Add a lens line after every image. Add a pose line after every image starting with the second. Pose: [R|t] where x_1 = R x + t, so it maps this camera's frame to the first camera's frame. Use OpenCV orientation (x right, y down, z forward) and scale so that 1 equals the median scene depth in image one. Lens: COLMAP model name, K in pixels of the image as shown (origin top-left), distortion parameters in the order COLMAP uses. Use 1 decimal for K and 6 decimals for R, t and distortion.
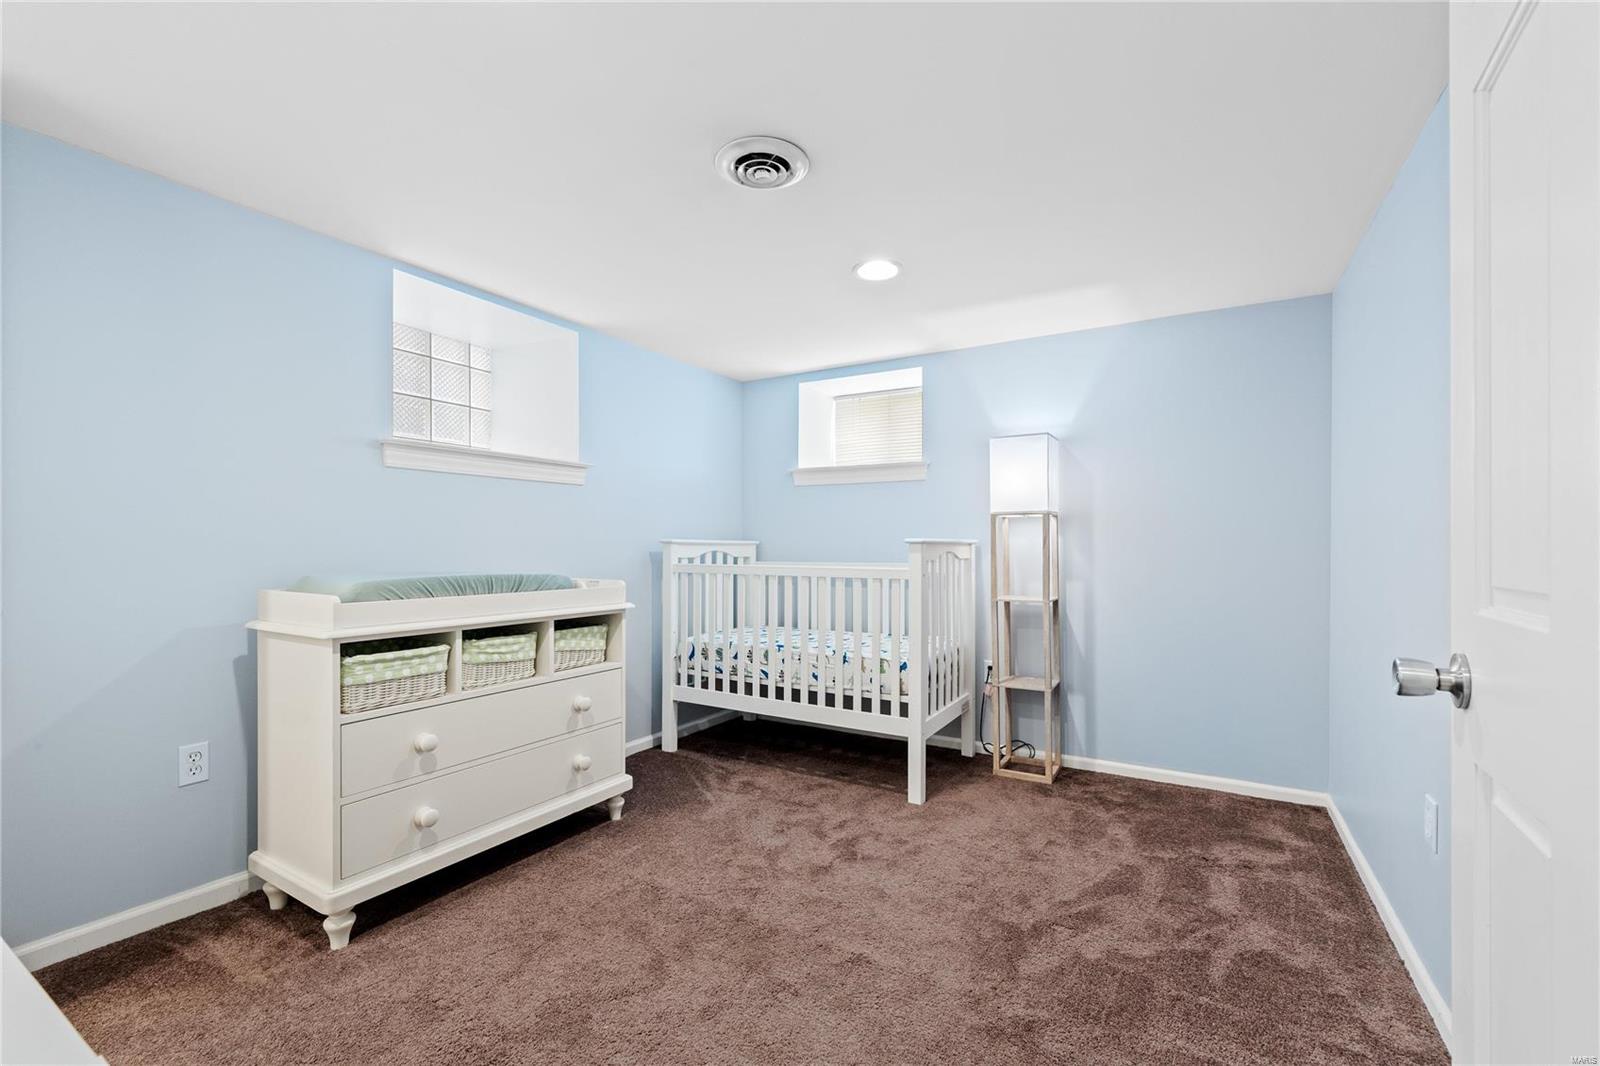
lens RADIAL K [[677.8, 0, 798.7], [0, 677.8, 534.0], [0, 0, 1]] dist [-0.007023, 0.000006]
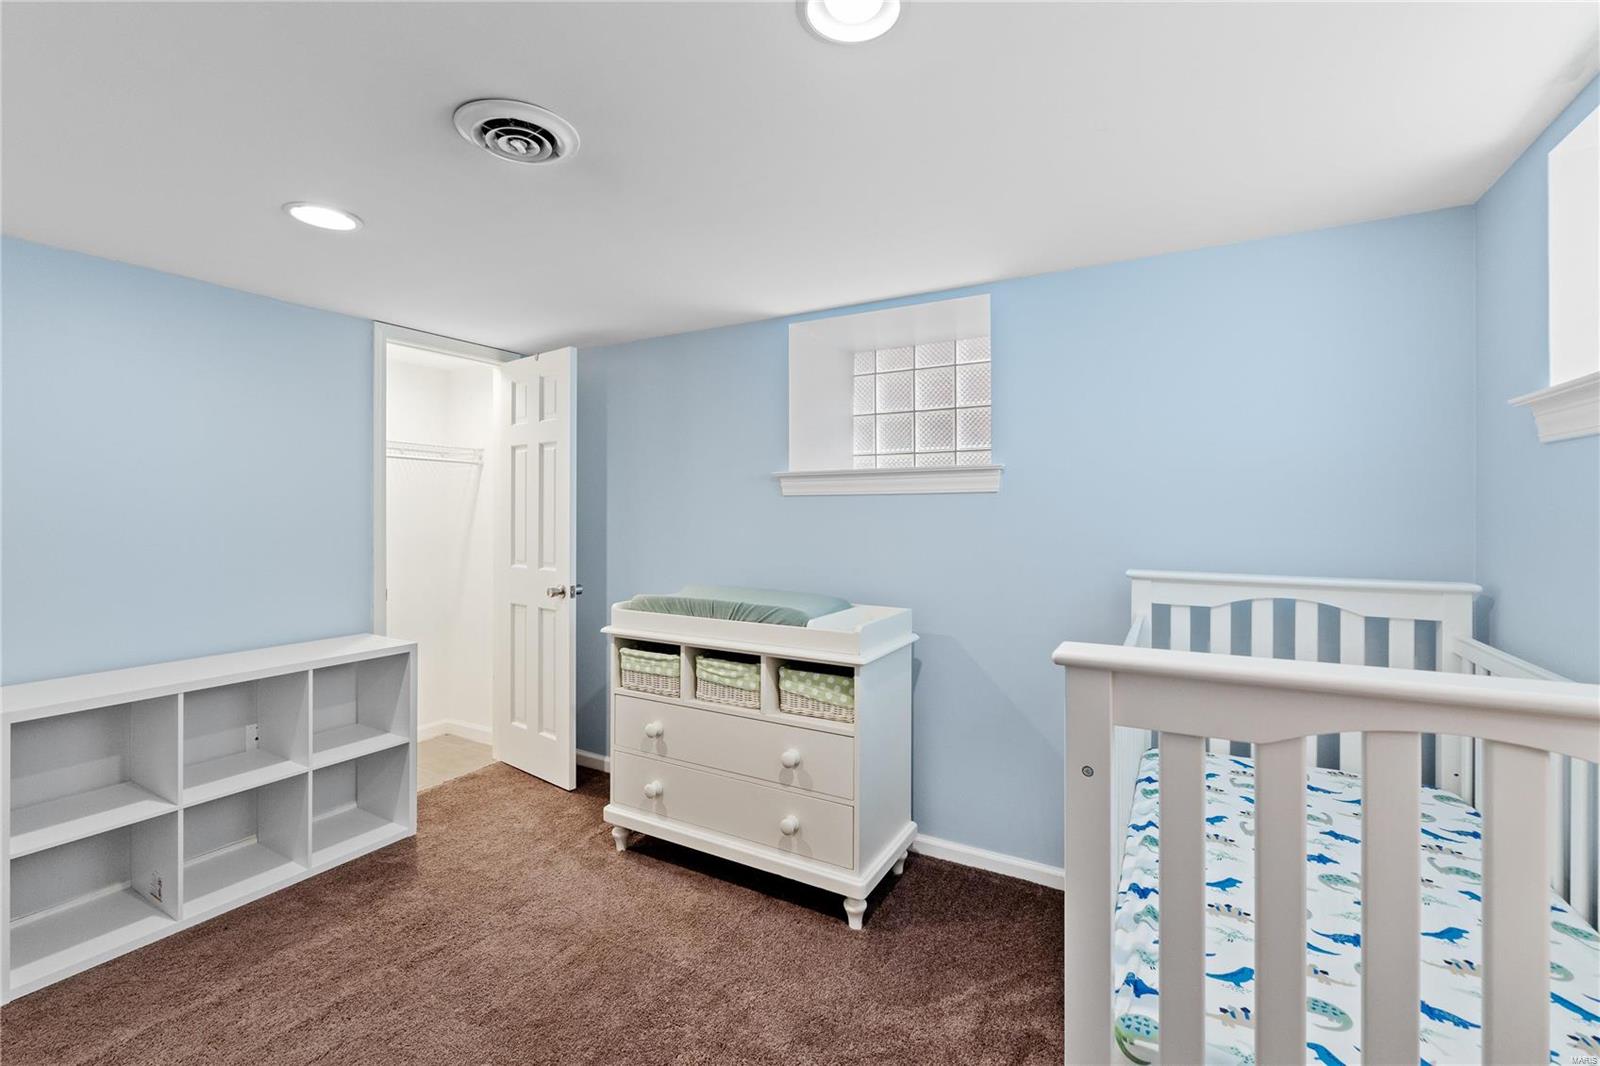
lens RADIAL K [[677.8, 0, 799.9], [0, 677.8, 528.1], [0, 0, 1]] dist [-0.007023, 0.000006]
pose [[0.033136, 0.006073, -0.999432, 0.556012], [0.009032, 0.999939, 0.006375, -0.052571], [0.999410, -0.009238, 0.033079, 0.992416]]
